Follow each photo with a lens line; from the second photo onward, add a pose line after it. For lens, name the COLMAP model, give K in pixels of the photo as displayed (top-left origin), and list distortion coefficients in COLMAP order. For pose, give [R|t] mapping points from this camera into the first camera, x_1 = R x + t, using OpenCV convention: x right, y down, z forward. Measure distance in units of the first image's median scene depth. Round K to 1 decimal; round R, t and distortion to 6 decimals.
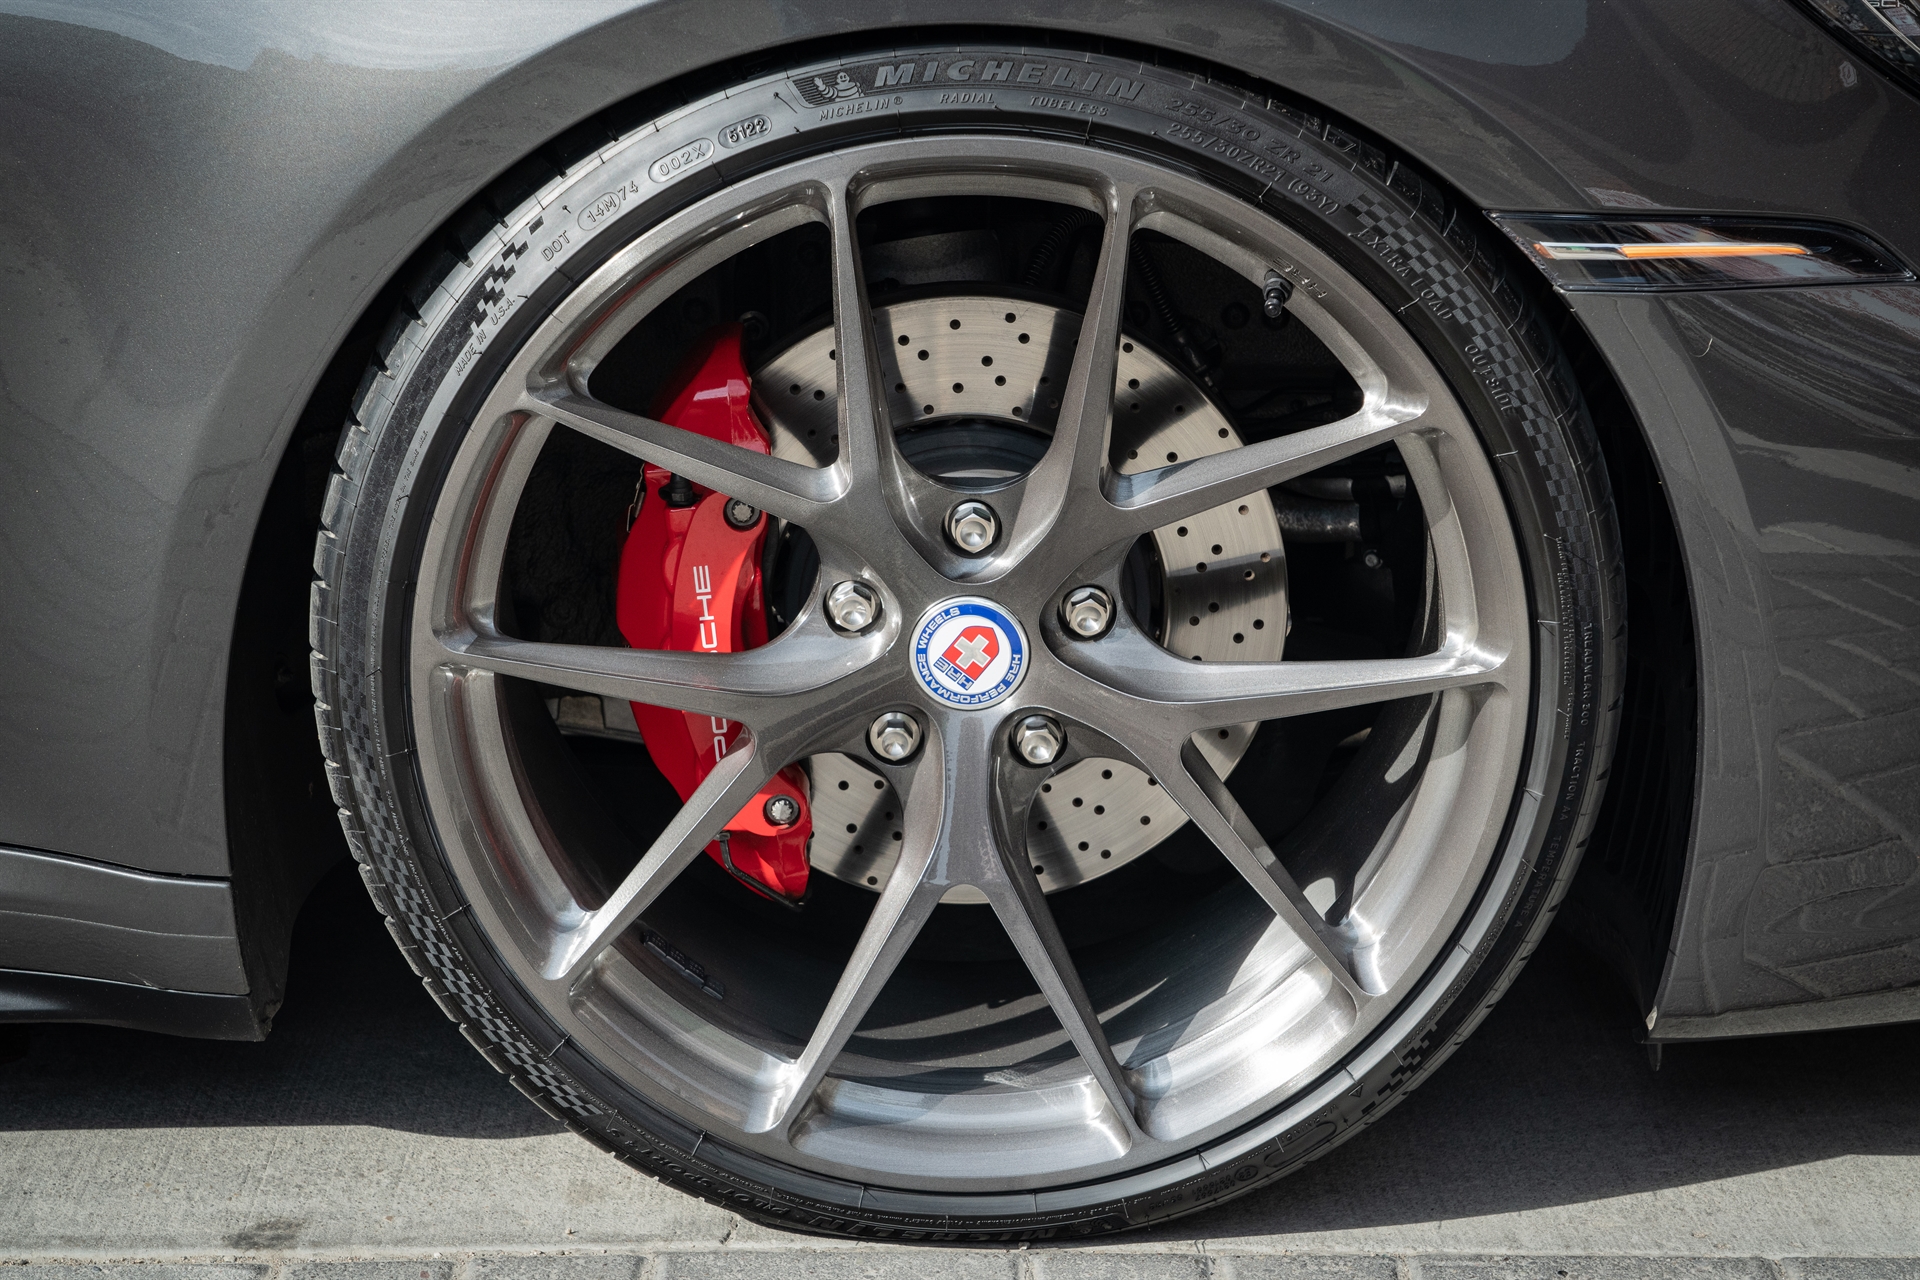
lens RADIAL K [[3543.7, 0, 959.9], [0, 3543.7, 638.6], [0, 0, 1]] dist [0.033755, 0.000000]
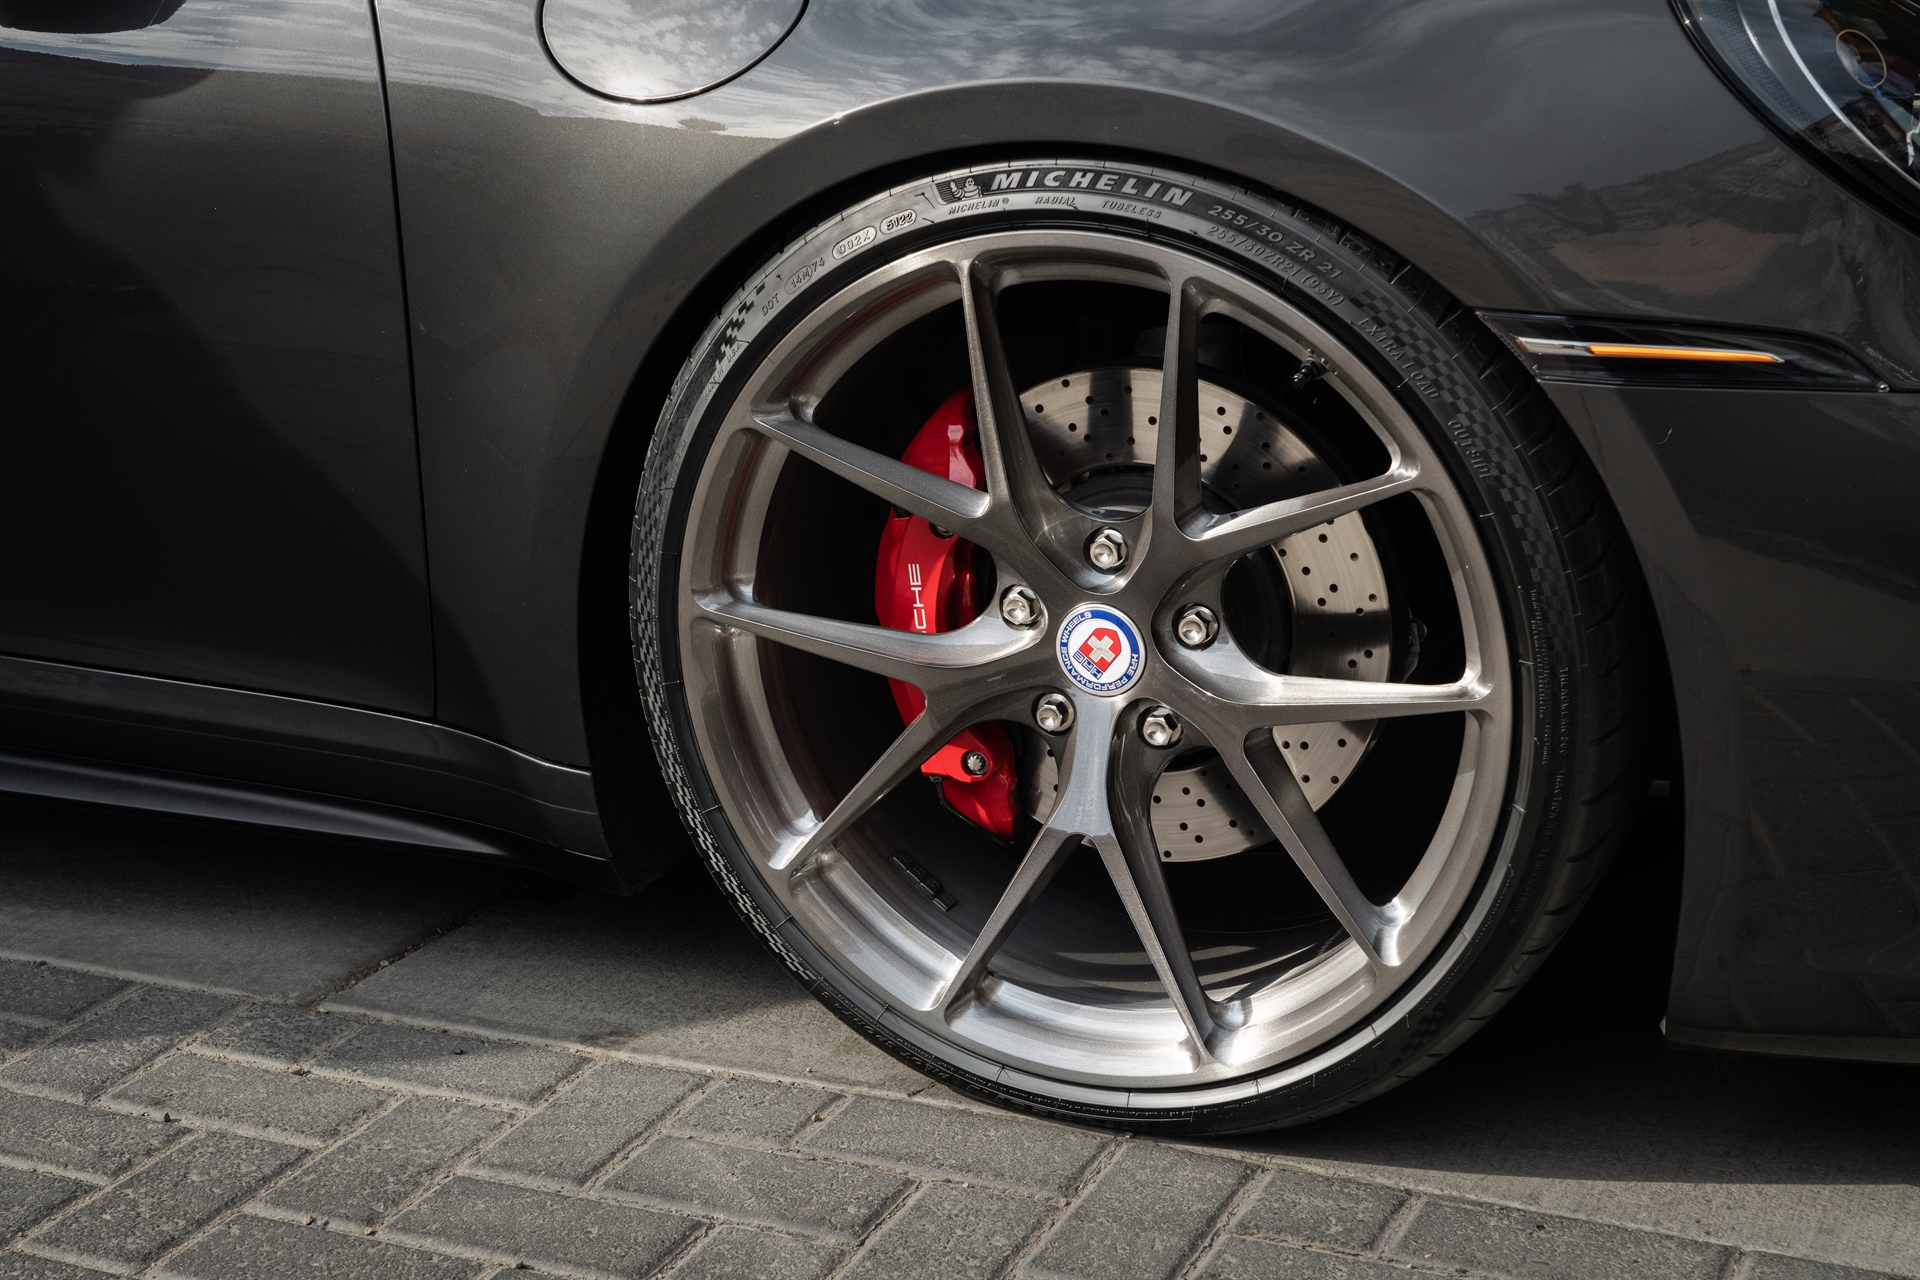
lens RADIAL K [[2843.4, 0, 960.1], [0, 2843.4, 642.4], [0, 0, 1]] dist [0.014435, 0.000000]
pose [[0.912919, 0.088967, -0.398326, 0.362759], [-0.102374, 0.994668, -0.012470, 0.019316], [0.395092, 0.052162, 0.917159, 0.059135]]
